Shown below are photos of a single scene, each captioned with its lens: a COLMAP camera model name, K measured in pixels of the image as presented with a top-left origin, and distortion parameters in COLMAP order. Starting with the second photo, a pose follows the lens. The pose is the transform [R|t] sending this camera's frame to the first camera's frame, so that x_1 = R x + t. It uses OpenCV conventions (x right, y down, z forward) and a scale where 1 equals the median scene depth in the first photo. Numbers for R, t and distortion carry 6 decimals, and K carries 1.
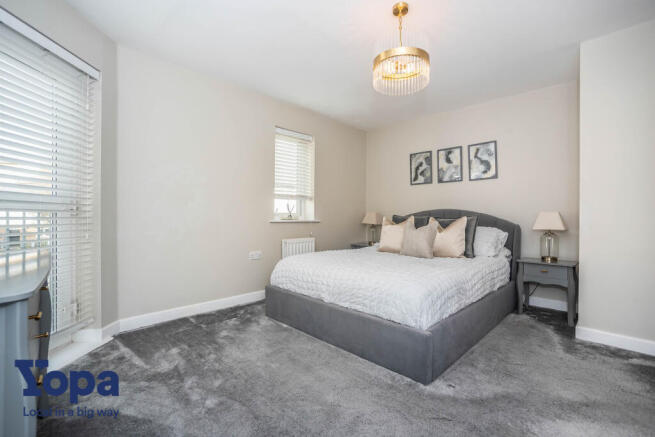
lens RADIAL K [[284.3, 0, 328.6], [0, 284.3, 216.1], [0, 0, 1]] dist [-0.065033, 0.023593]
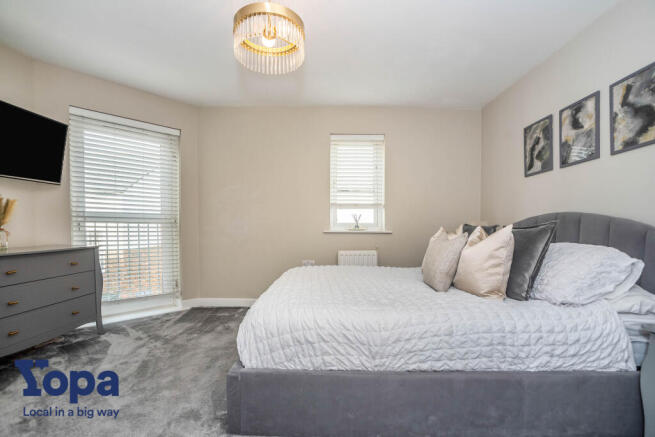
lens RADIAL K [[280.4, 0, 326.8], [0, 280.4, 231.6], [0, 0, 1]] dist [-0.059566, 0.011979]
pose [[0.706067, 0.006088, -0.708119, 0.467407], [0.000431, 0.999959, 0.009026, 0.009228], [0.708145, -0.006678, 0.706036, 0.283607]]
